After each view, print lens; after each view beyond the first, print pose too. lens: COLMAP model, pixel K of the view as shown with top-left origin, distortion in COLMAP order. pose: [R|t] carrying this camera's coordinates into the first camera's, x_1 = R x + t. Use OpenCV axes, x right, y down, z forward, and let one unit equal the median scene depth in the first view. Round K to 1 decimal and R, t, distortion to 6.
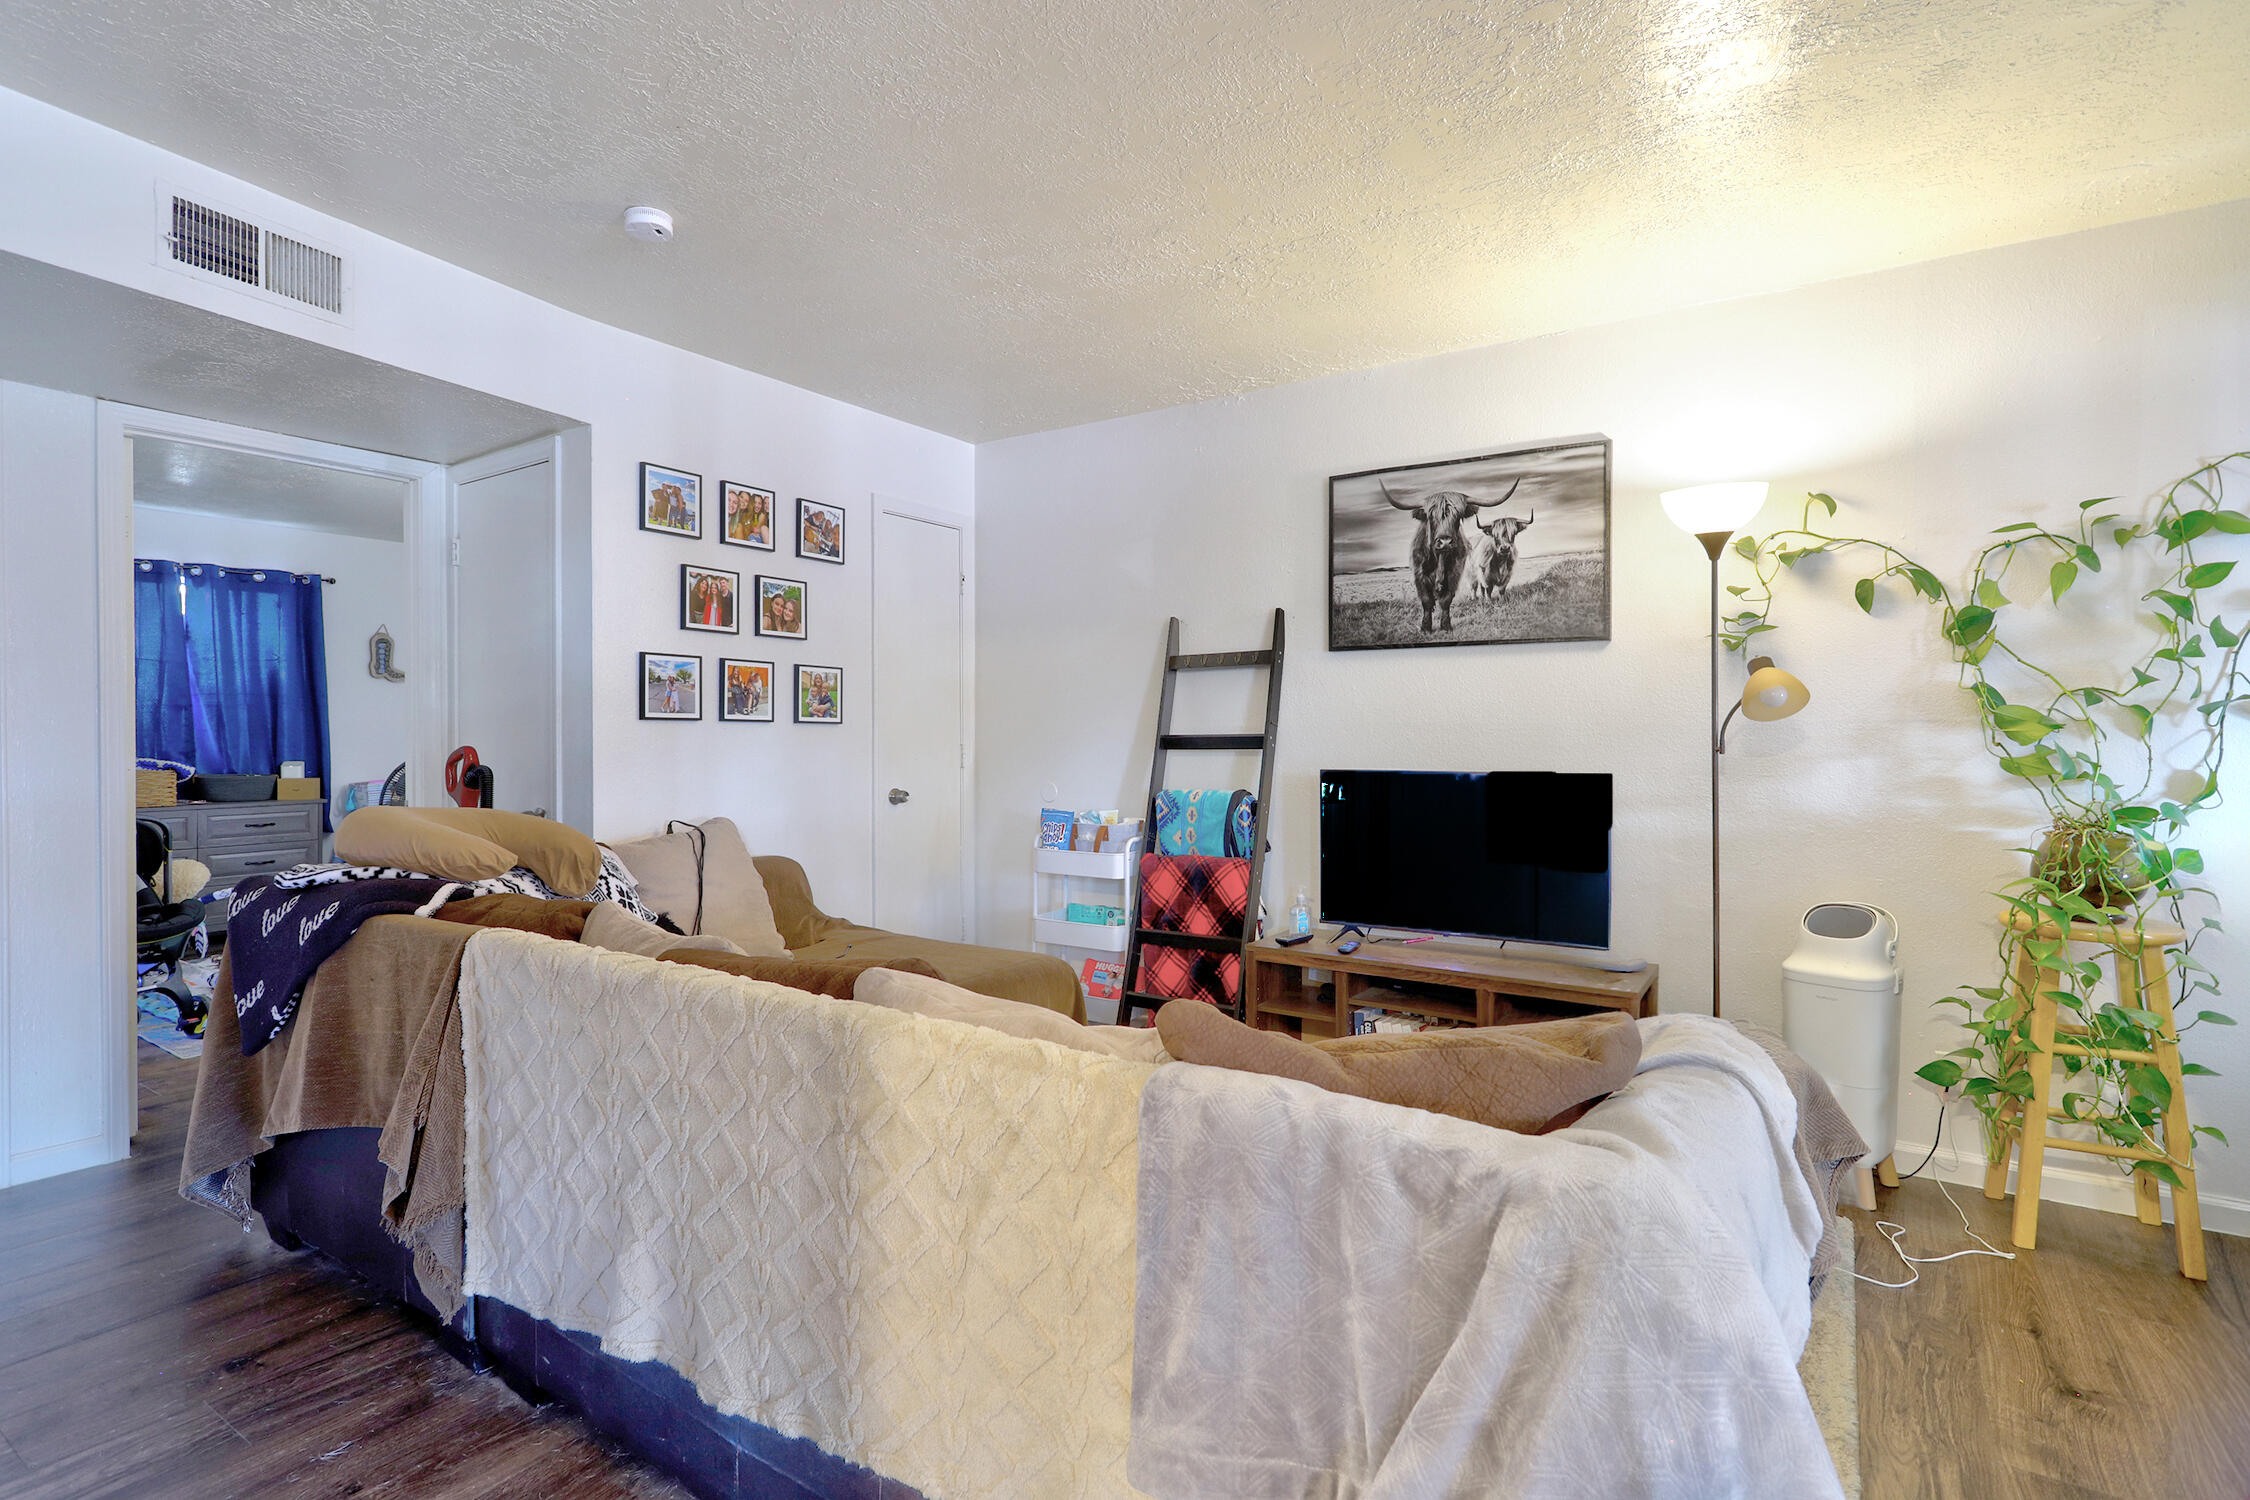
lens RADIAL K [[1060.1, 0, 1115.8], [0, 1060.1, 742.3], [0, 0, 1]] dist [-0.004167, 0.001149]
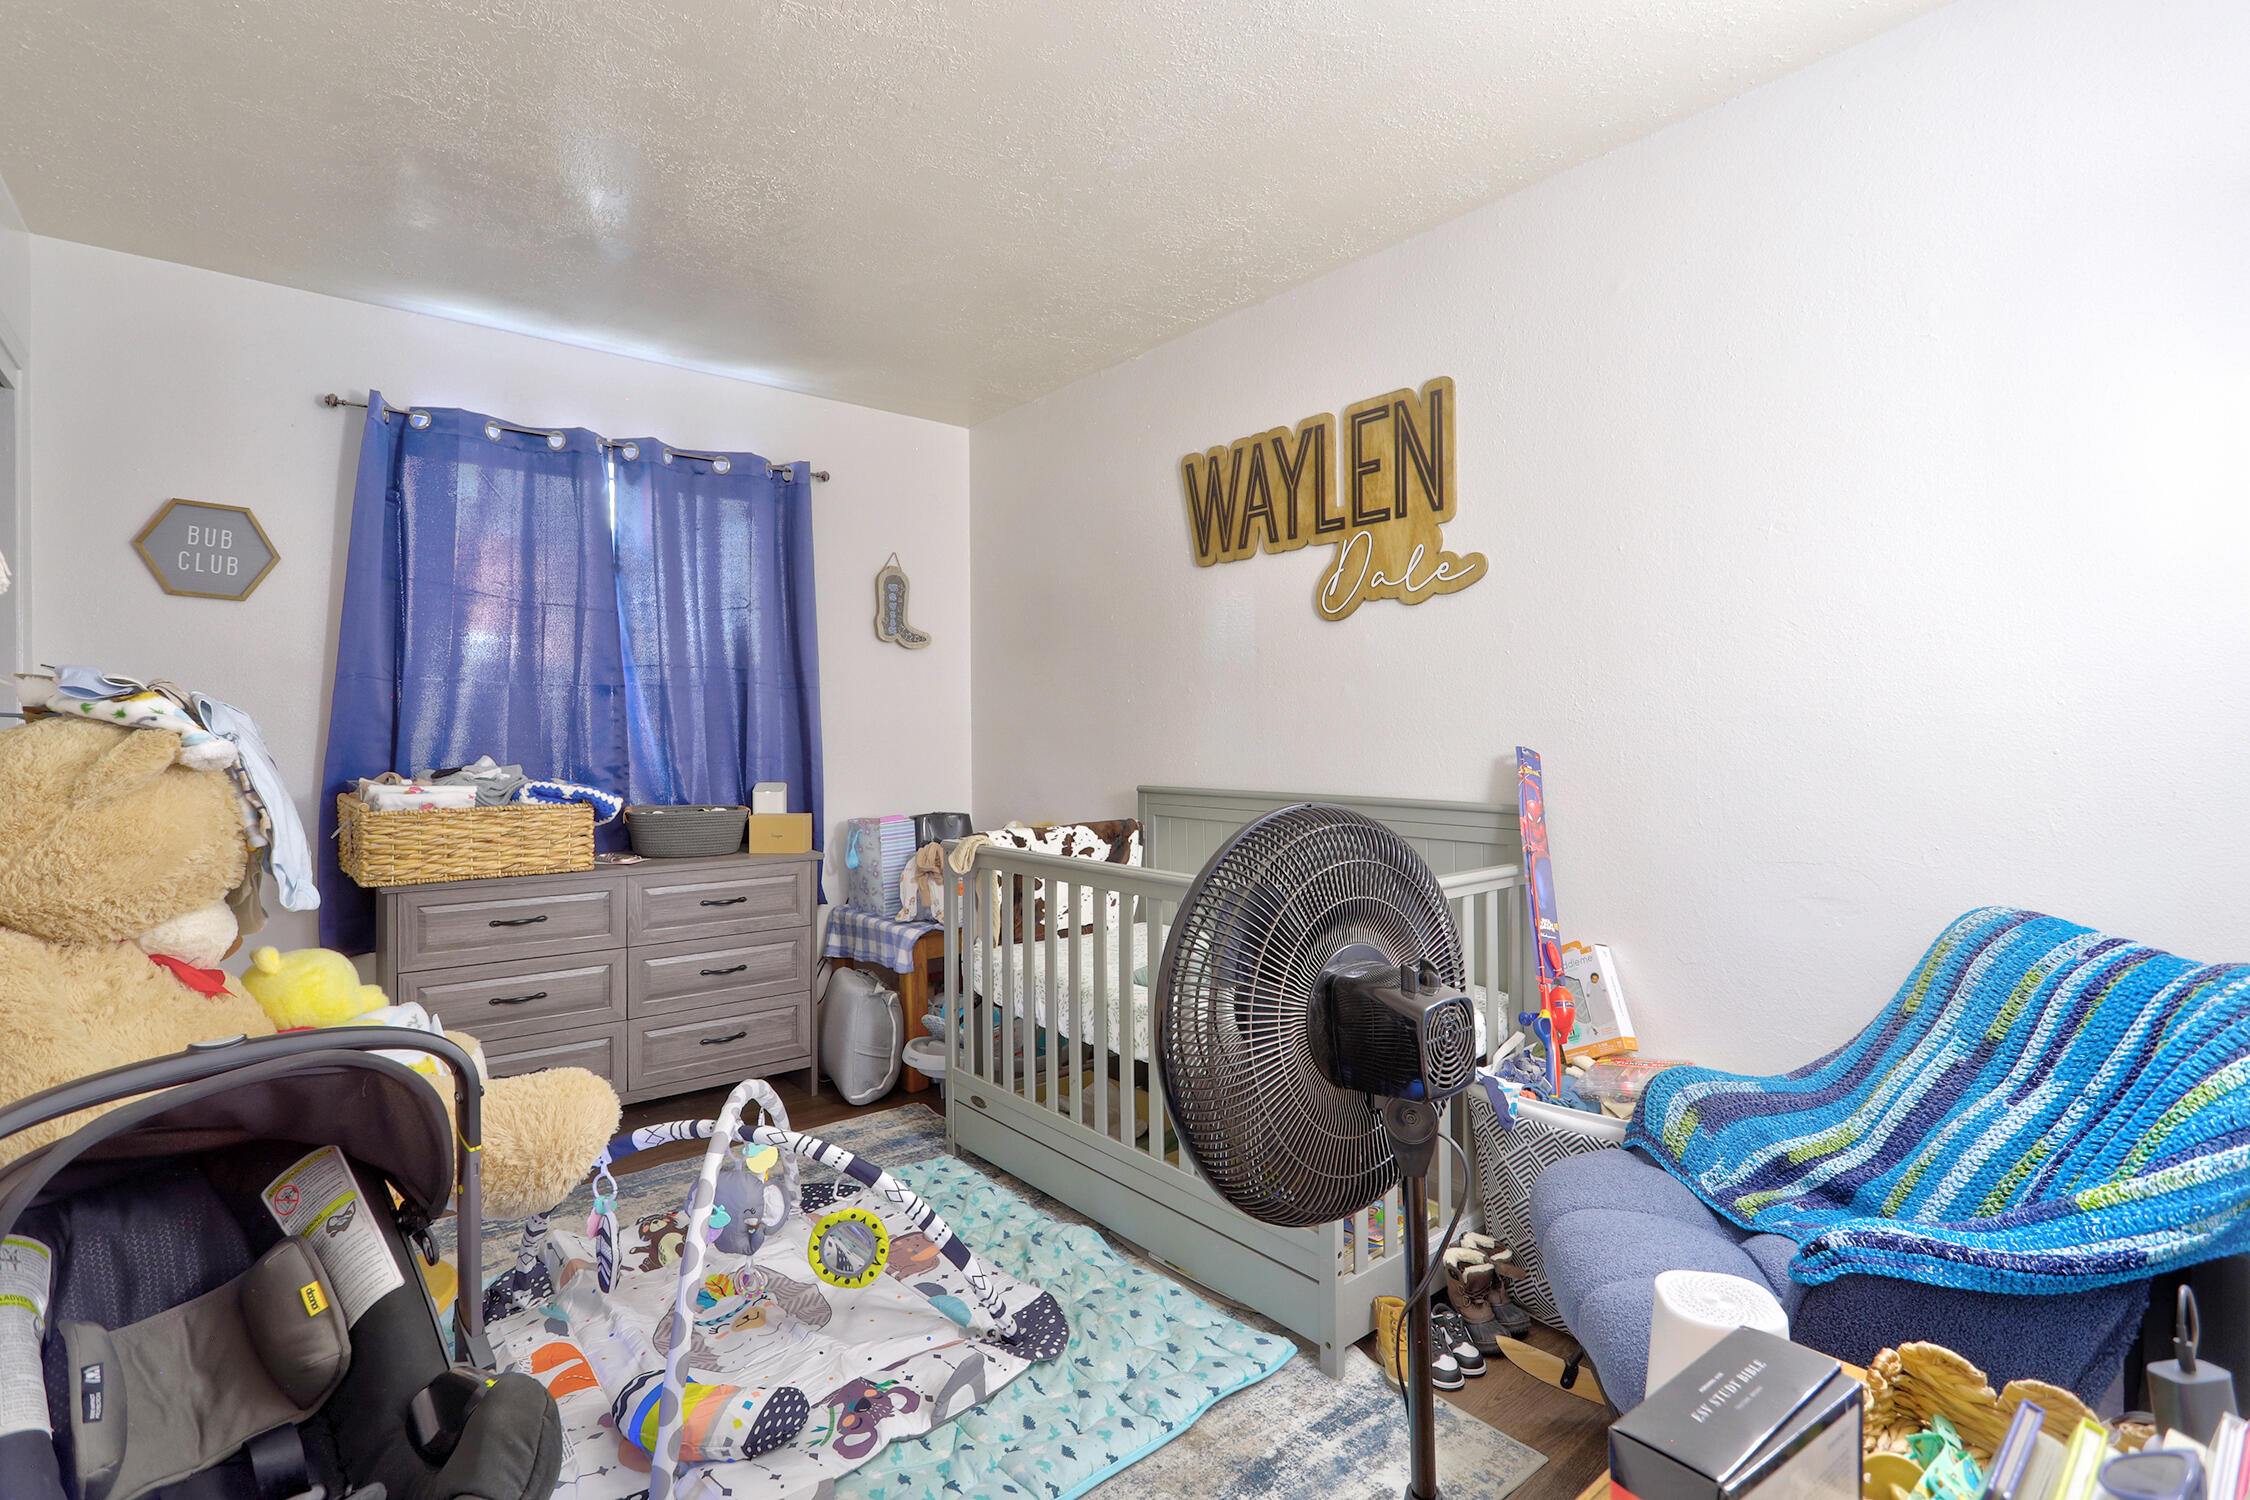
lens RADIAL K [[1060.1, 0, 1129.7], [0, 1060.1, 749.6], [0, 0, 1]] dist [-0.004167, 0.001149]
pose [[0.954432, 0.001097, -0.298426, -0.426631], [-0.001243, 0.999999, -0.000300, -0.000582], [0.298426, 0.000657, 0.954433, 0.517222]]
